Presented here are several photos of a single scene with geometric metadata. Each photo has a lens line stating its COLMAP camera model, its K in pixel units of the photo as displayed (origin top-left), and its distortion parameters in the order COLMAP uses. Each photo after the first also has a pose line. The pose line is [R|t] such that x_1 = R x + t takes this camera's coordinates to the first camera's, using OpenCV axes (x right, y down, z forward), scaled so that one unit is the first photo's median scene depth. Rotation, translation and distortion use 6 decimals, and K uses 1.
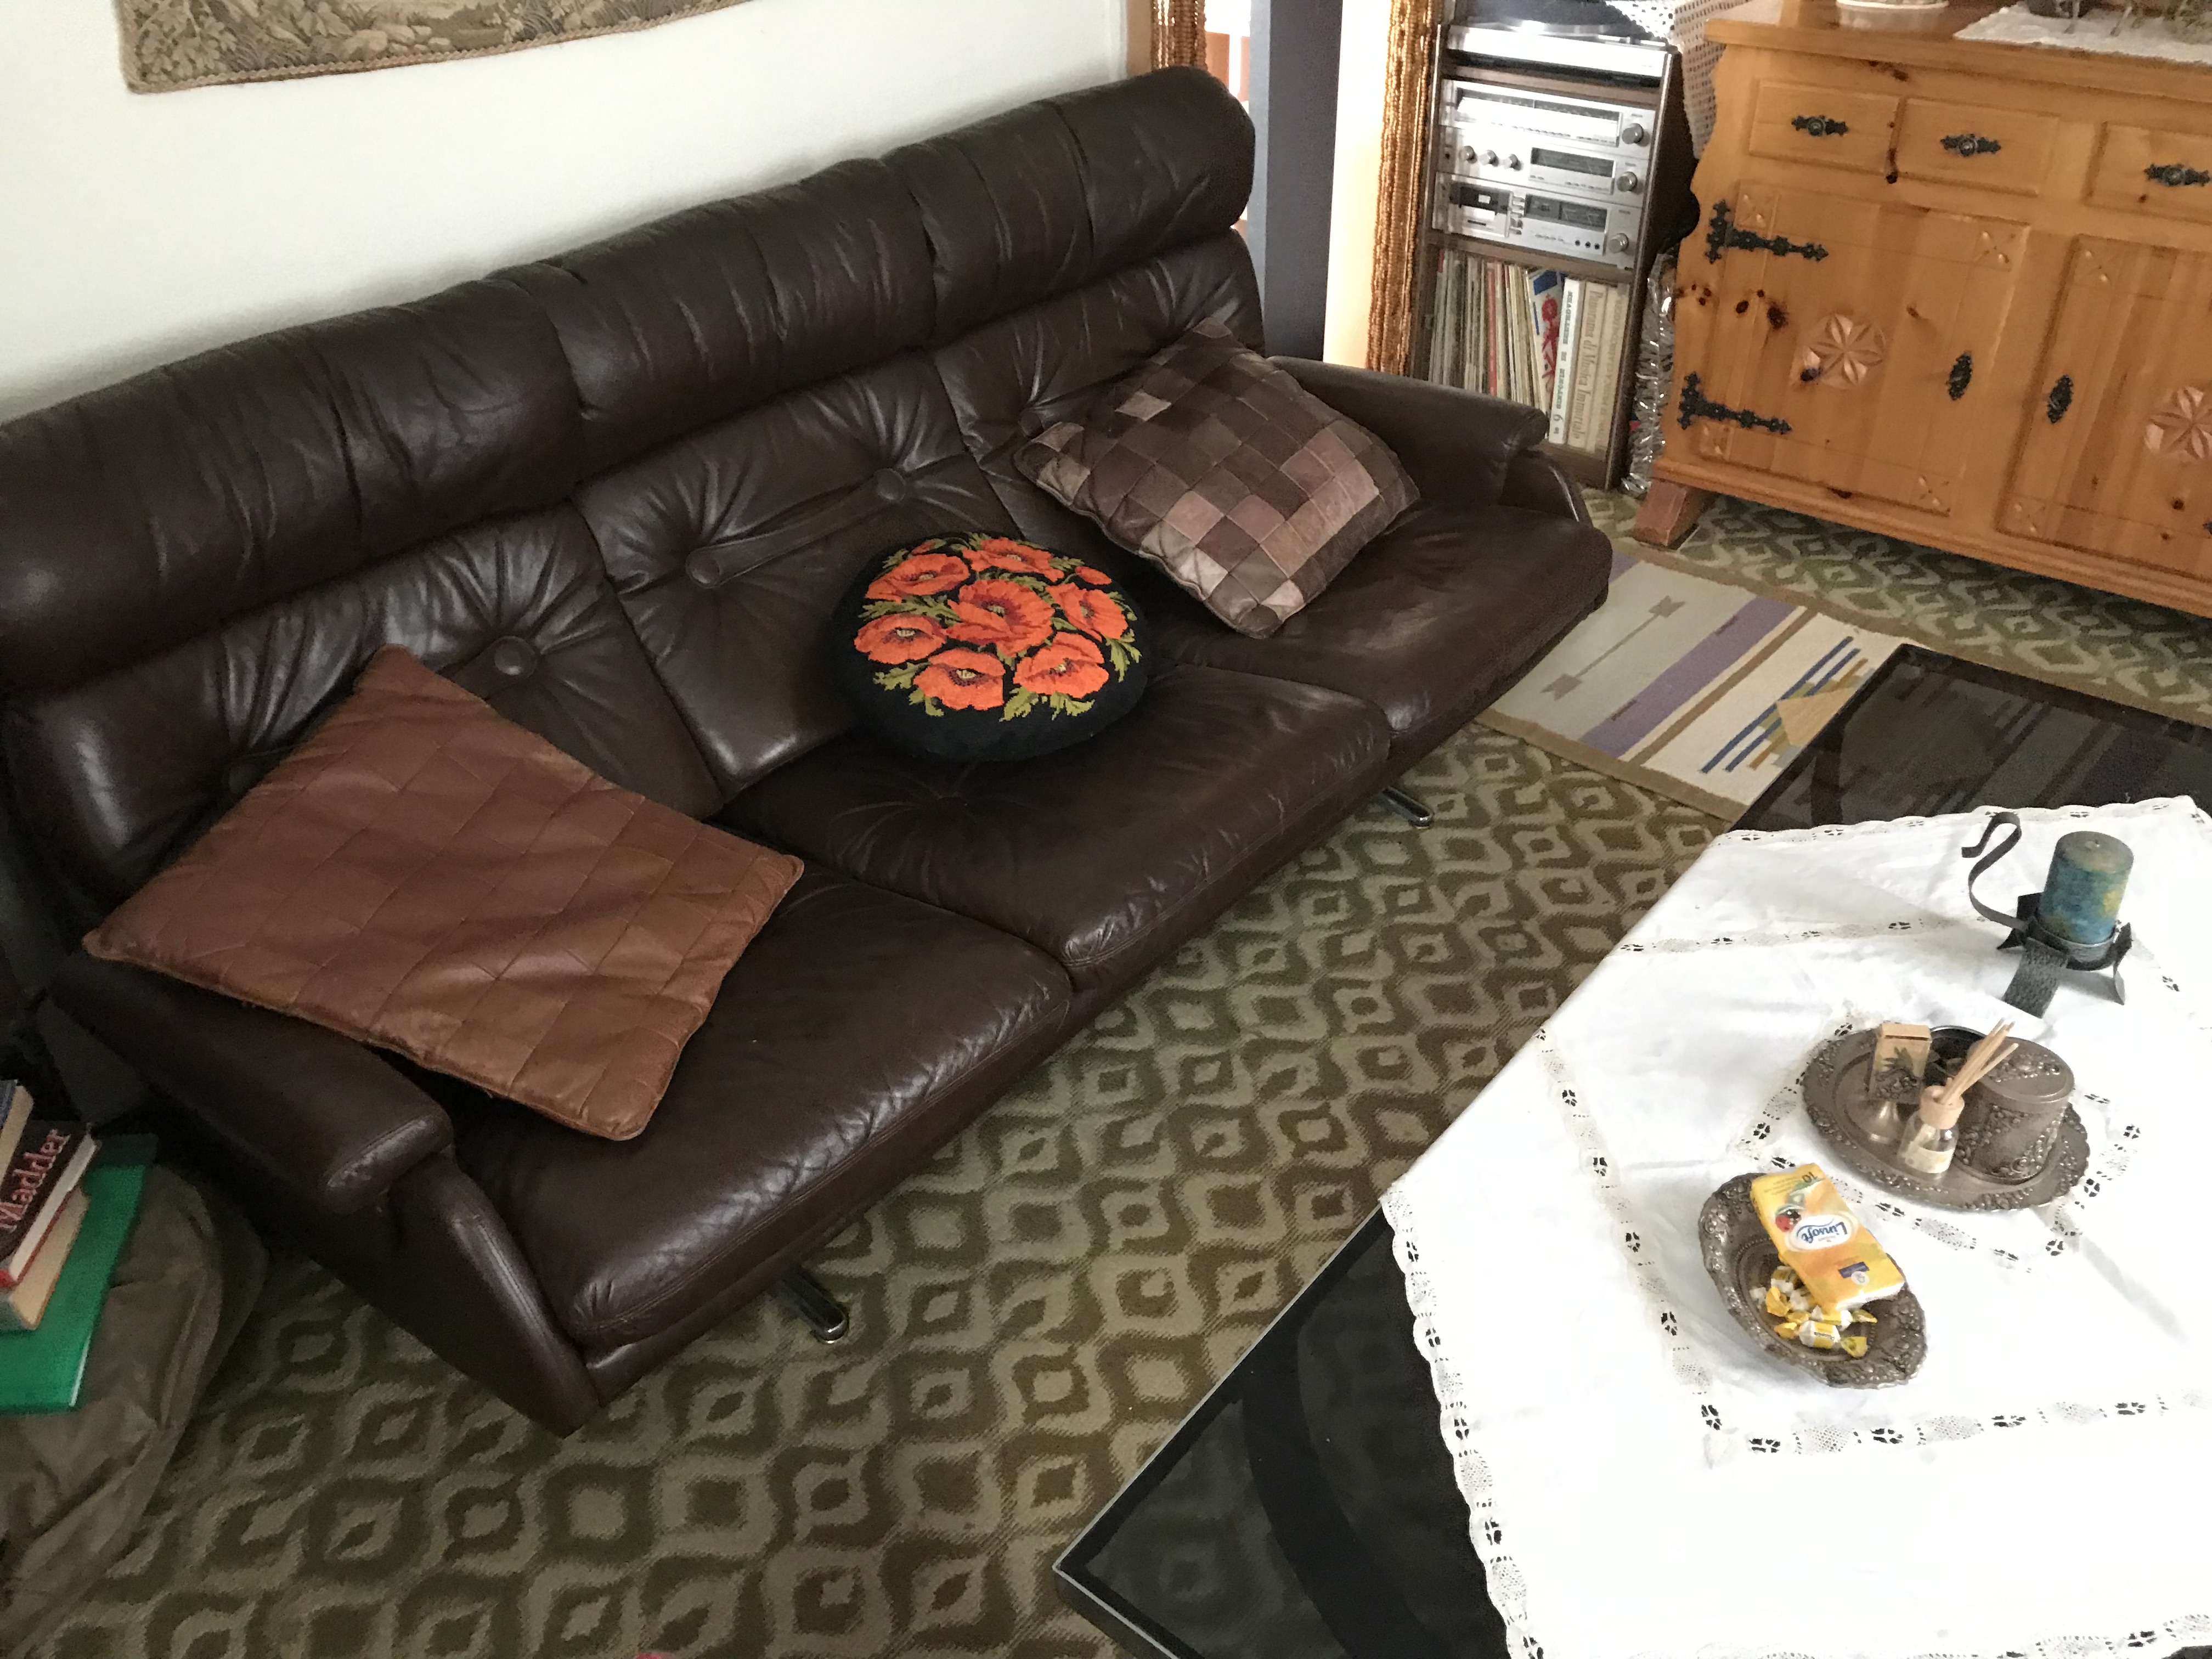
lens RADIAL K [[1811.6, 0, 1108.1], [0, 1811.6, 819.4], [0, 0, 1]] dist [0.041098, -0.045655]
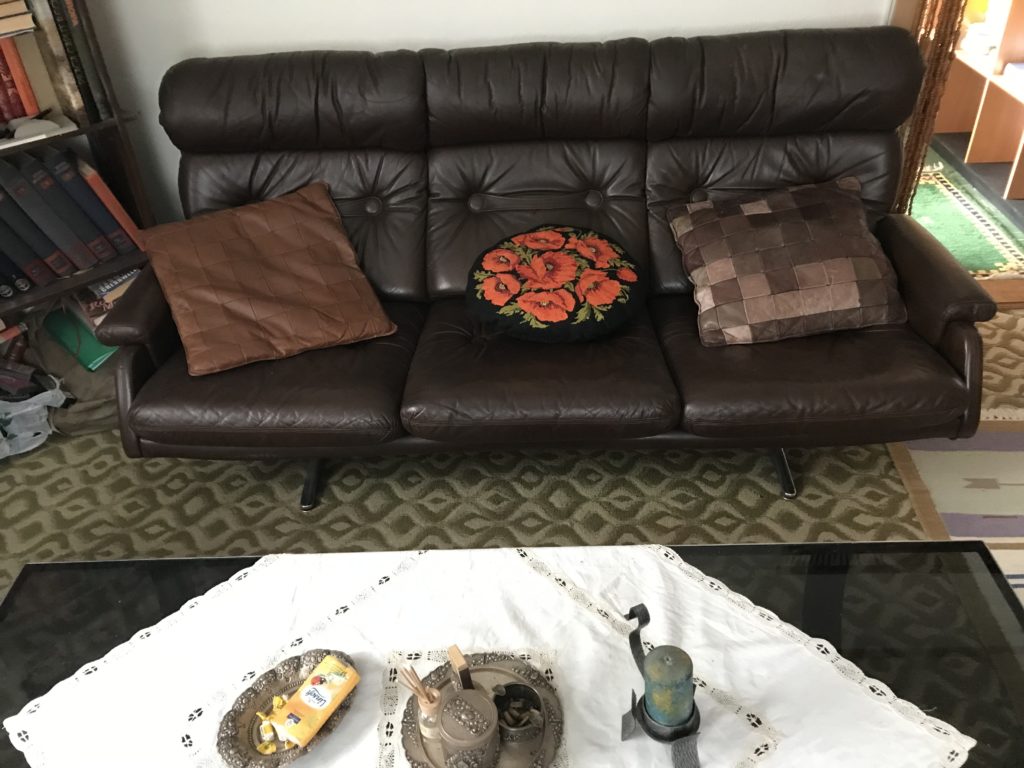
lens RADIAL K [[838.6, 0, 504.9], [0, 838.6, 385.3], [0, 0, 1]] dist [0.041098, -0.045655]
pose [[0.624892, 0.459183, -0.631396, 0.570791], [-0.413036, 0.880738, 0.231735, -0.200838], [0.662503, 0.115980, 0.740026, 0.302285]]
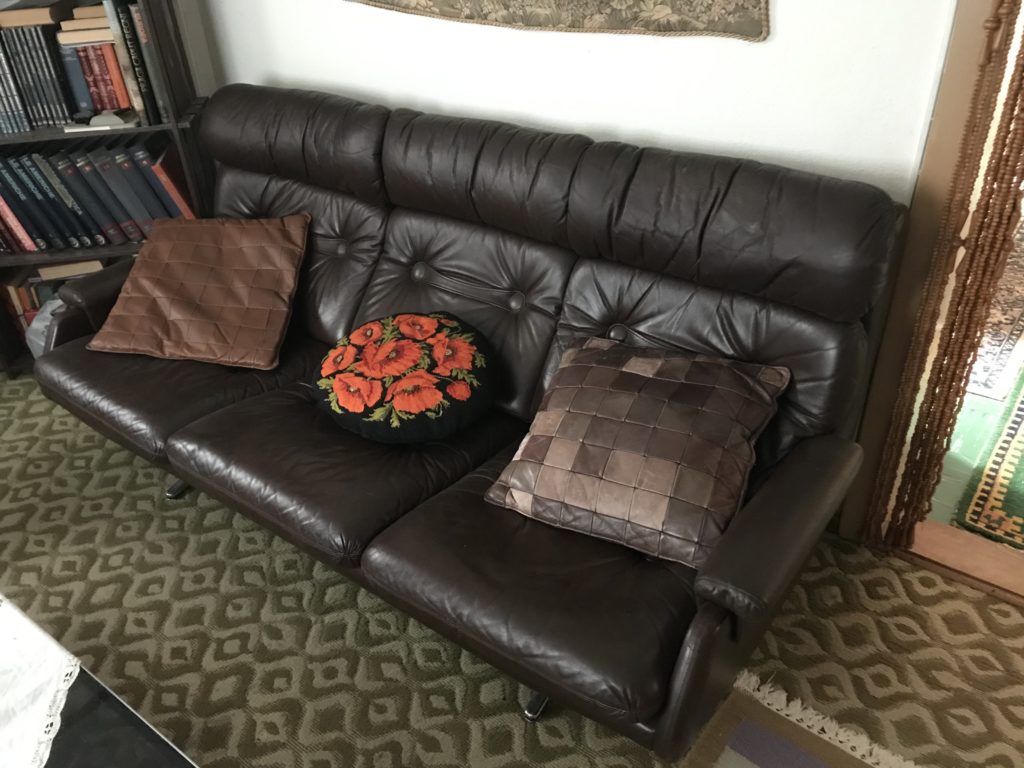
lens RADIAL K [[838.6, 0, 513.8], [0, 838.6, 381.1], [0, 0, 1]] dist [0.041098, -0.045655]
pose [[0.044353, 0.557619, -0.828911, 0.694839], [-0.517075, 0.722756, 0.458539, -0.573176], [0.854790, 0.408272, 0.320387, 0.864723]]
